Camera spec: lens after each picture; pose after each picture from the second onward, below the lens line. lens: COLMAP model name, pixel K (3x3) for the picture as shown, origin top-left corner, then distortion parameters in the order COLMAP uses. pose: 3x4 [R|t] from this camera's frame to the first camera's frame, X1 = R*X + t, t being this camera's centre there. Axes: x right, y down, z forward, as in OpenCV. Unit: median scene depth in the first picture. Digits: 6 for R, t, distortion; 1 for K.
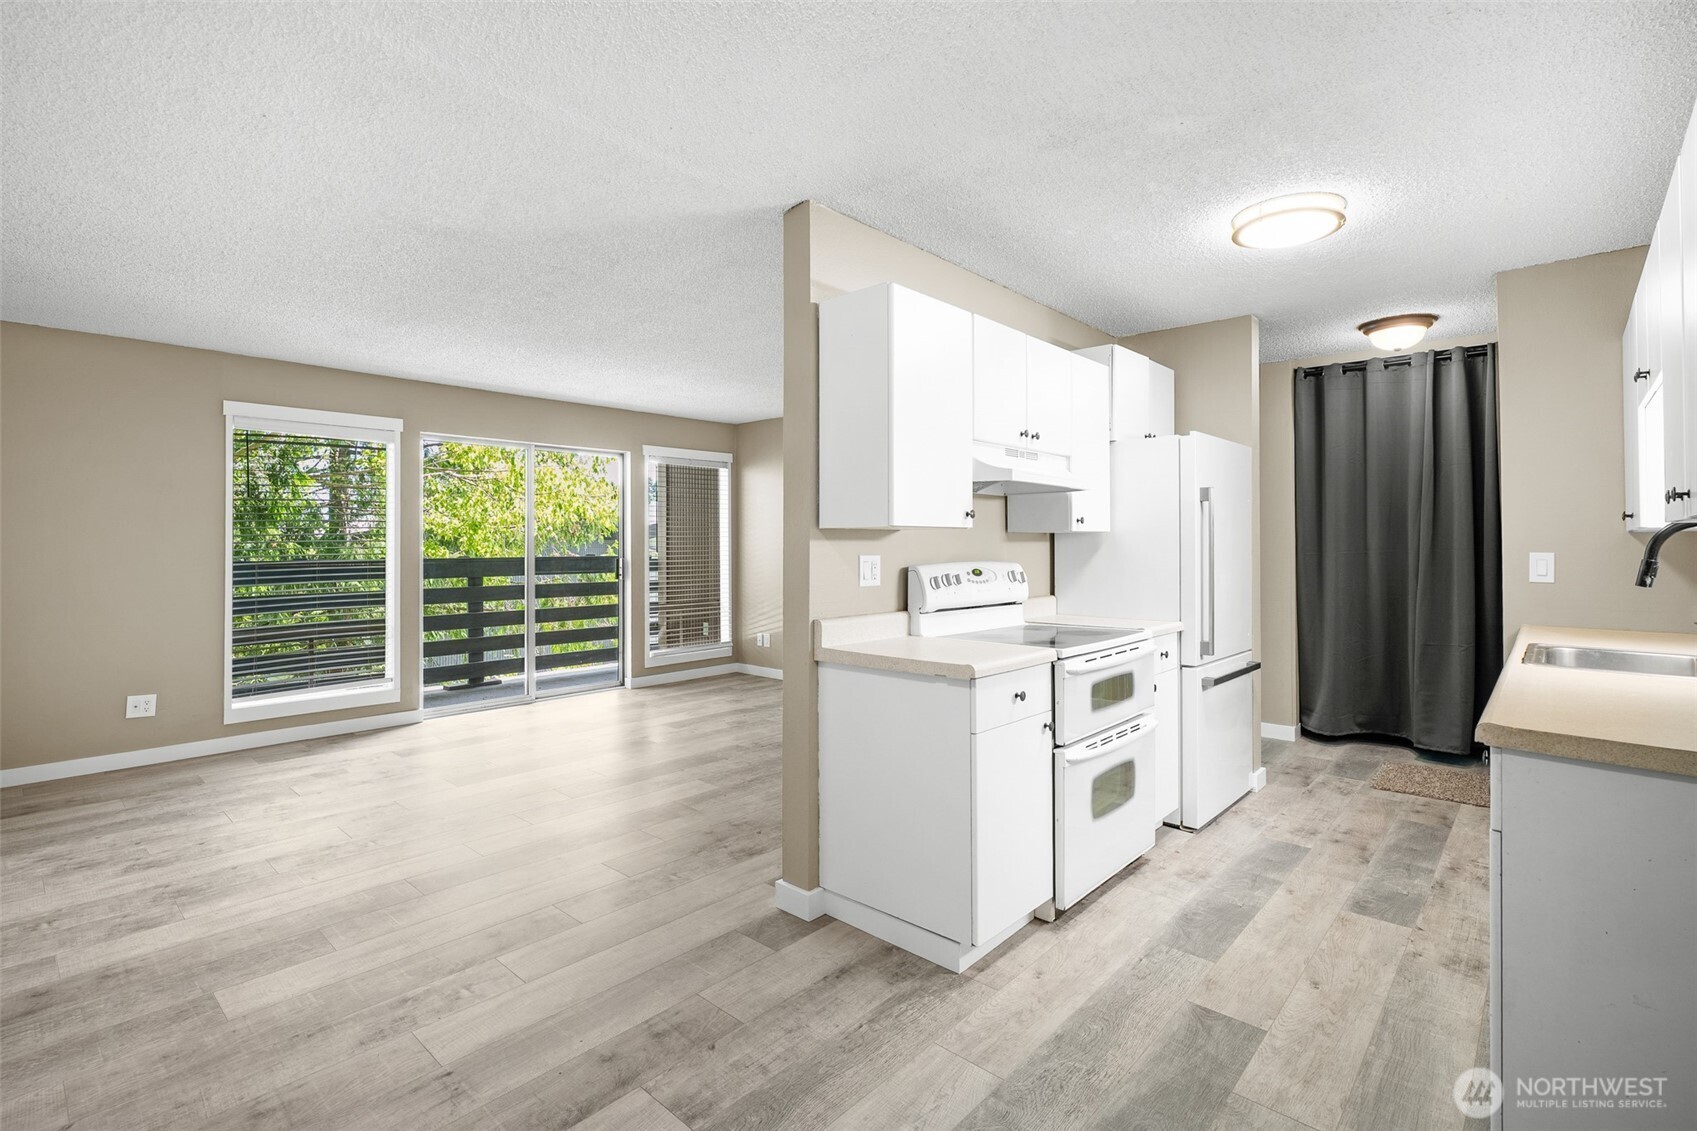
lens RADIAL K [[783.4, 0, 839.4], [0, 783.4, 563.8], [0, 0, 1]] dist [0.001469, -0.000016]
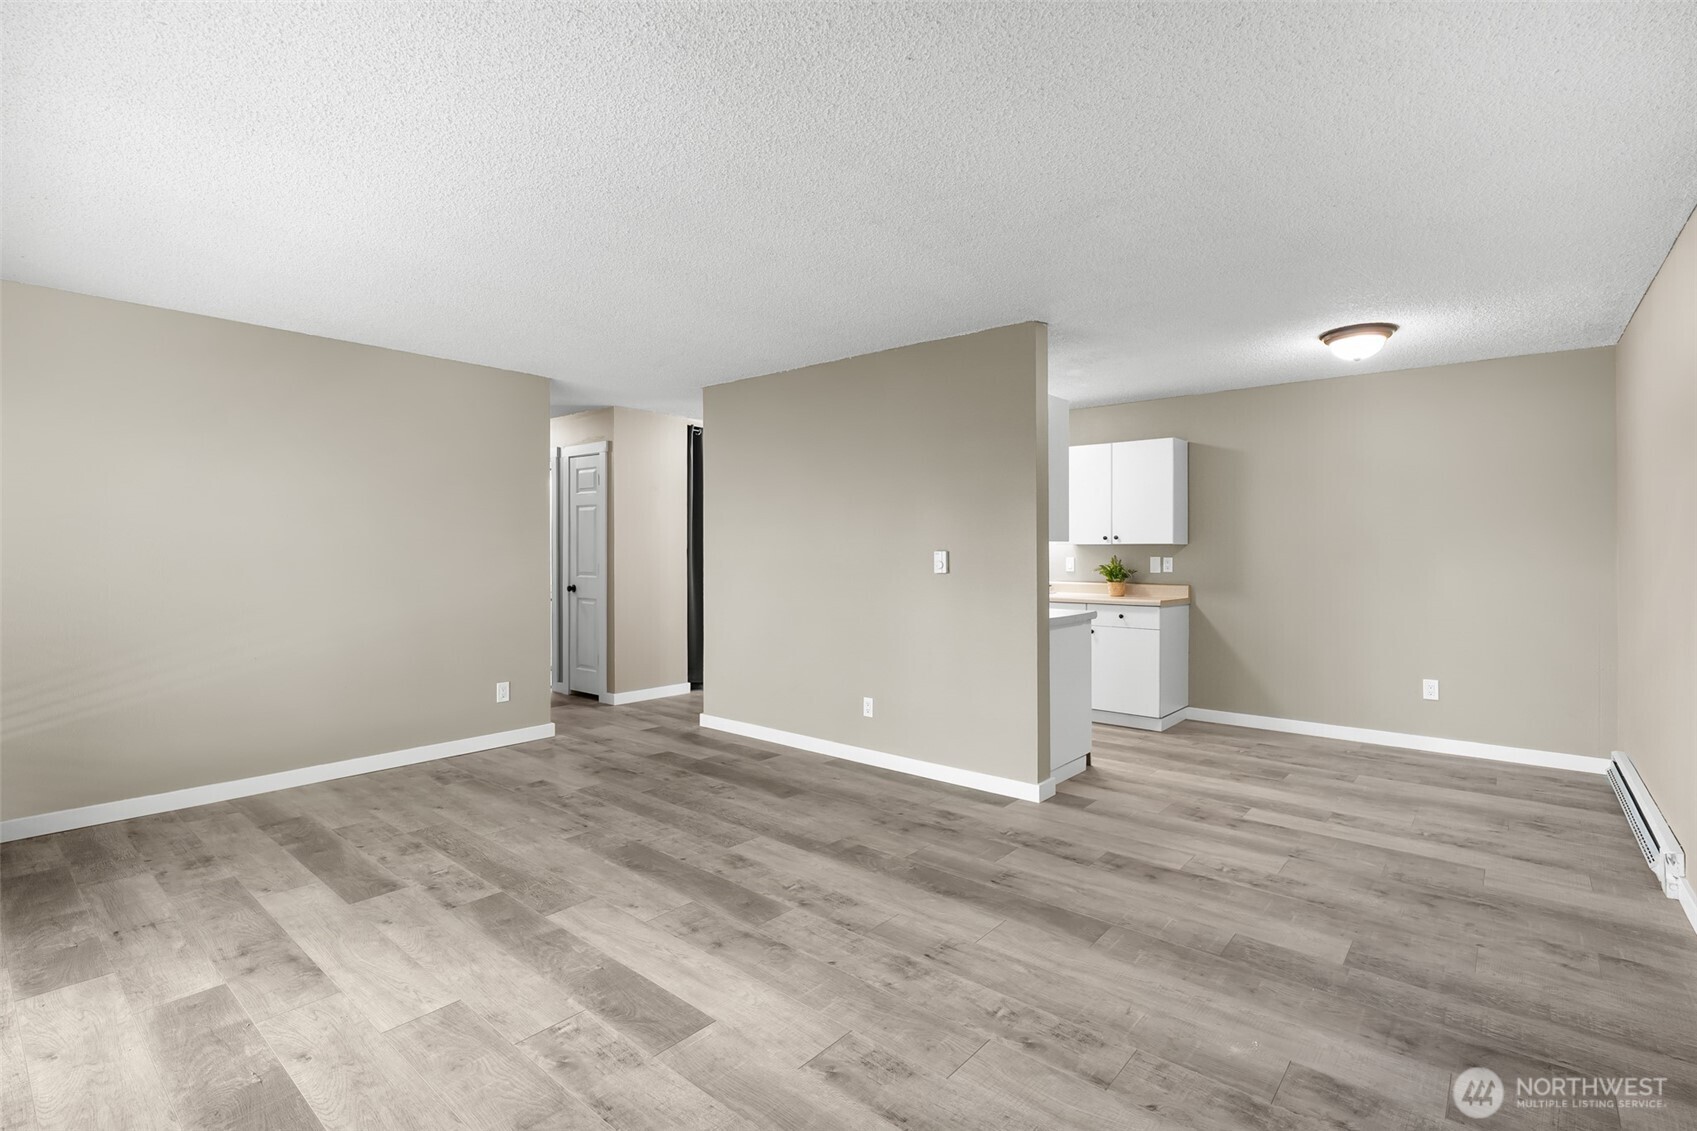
lens RADIAL K [[783.4, 0, 839.4], [0, 783.4, 563.8], [0, 0, 1]] dist [0.001469, -0.000016]
pose [[-0.026737, -0.015544, 0.999522, -1.589923], [0.022908, 0.999607, 0.016158, -0.040299], [-0.999380, 0.023329, -0.026371, 1.464484]]
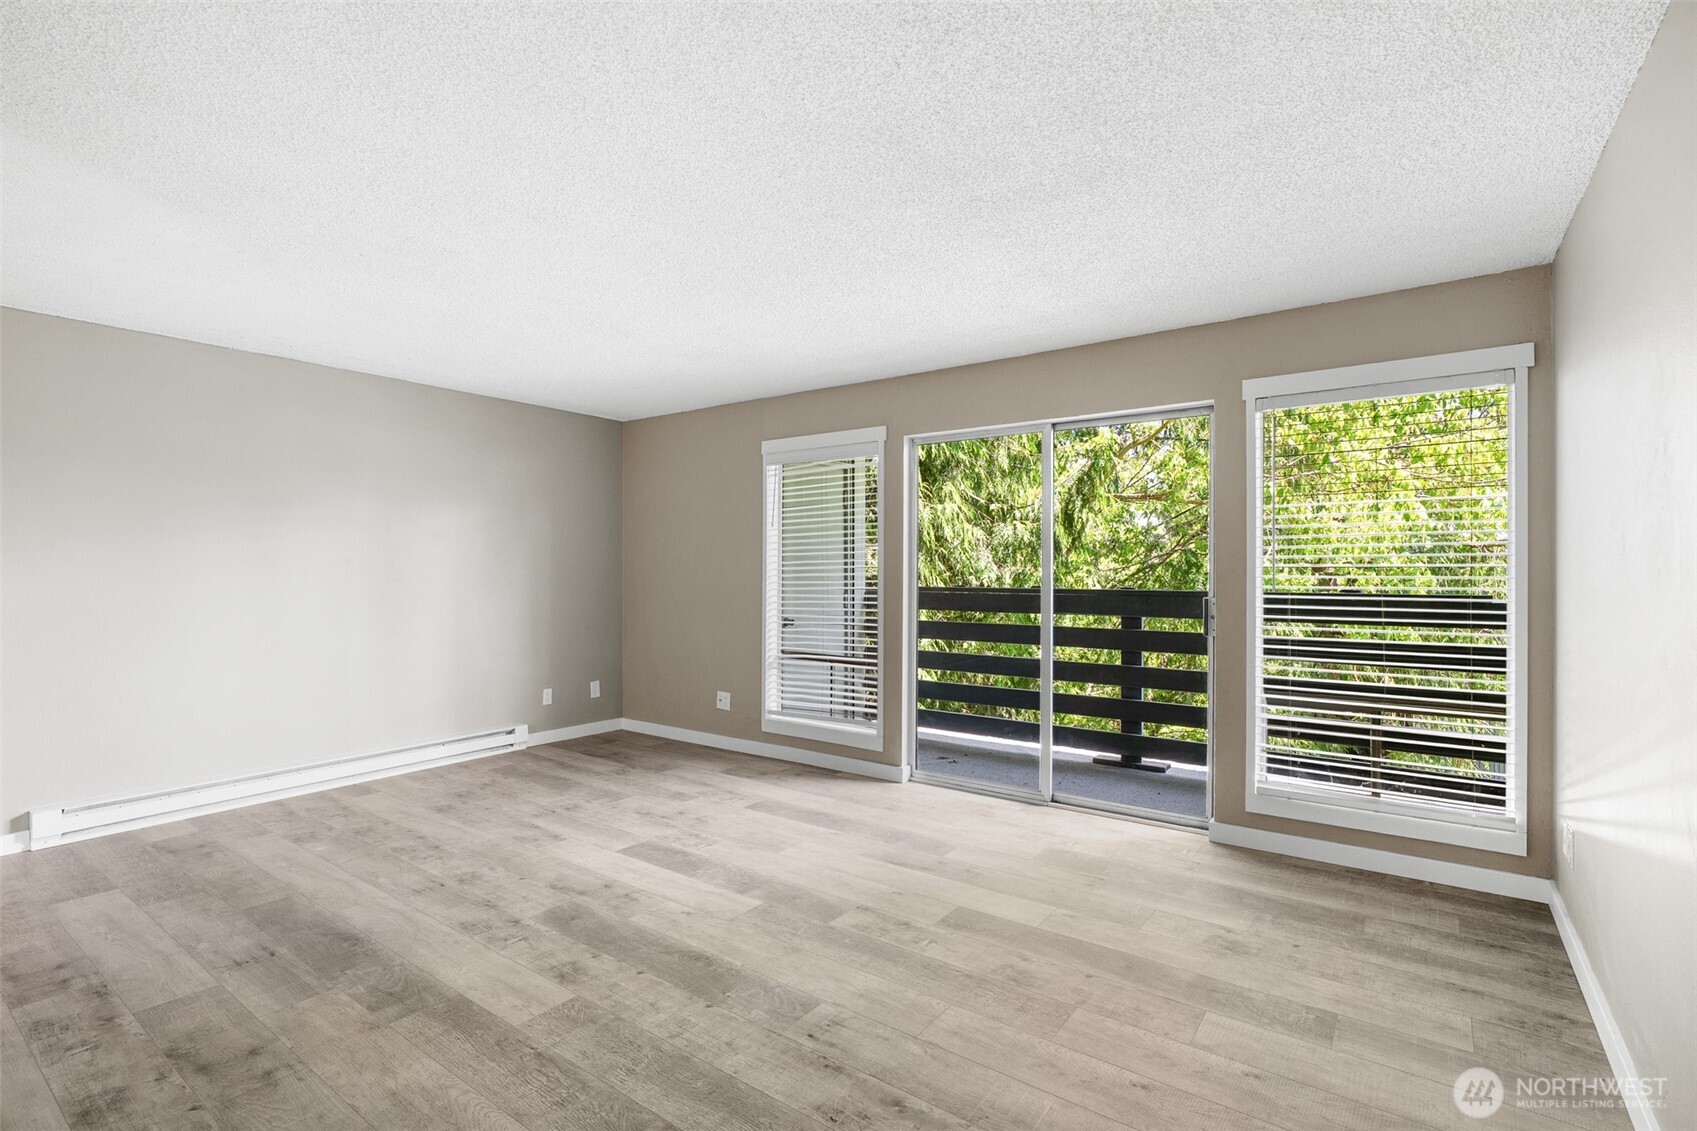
lens RADIAL K [[783.4, 0, 839.4], [0, 783.4, 563.8], [0, 0, 1]] dist [0.001469, -0.000016]
pose [[0.101966, -0.005136, -0.994775, 0.642744], [-0.024285, 0.999676, -0.007650, -0.054322], [0.994491, 0.024938, 0.101809, 1.824038]]
